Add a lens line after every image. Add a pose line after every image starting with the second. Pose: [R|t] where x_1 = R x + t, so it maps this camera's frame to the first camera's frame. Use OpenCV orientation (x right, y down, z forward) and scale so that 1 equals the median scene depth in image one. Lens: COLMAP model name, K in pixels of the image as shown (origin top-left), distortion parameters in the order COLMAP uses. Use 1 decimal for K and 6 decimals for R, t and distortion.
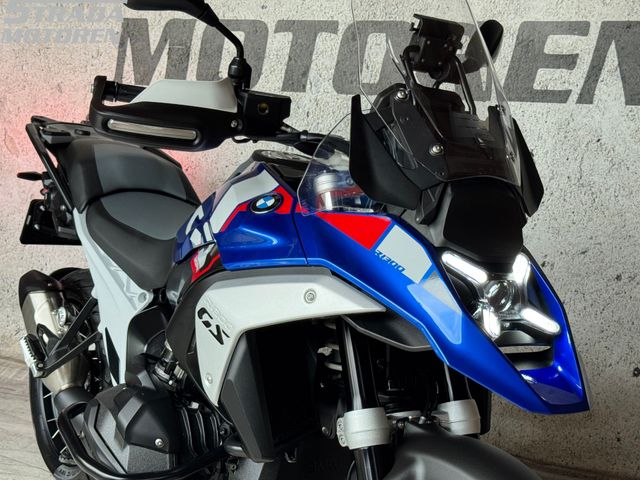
lens RADIAL K [[946.1, 0, 335.9], [0, 946.1, 230.2], [0, 0, 1]] dist [0.133480, 0.000000]
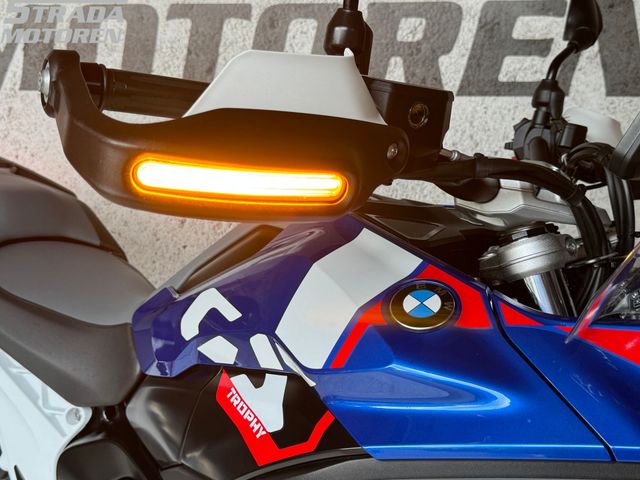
lens RADIAL K [[744.1, 0, 317.3], [0, 744.1, 240.9], [0, 0, 1]] dist [0.047742, 0.000000]
pose [[0.962683, -0.079438, 0.258711, -0.158360], [0.066997, 0.996148, 0.056568, -0.061765], [-0.262208, -0.037124, 0.964297, 0.448958]]
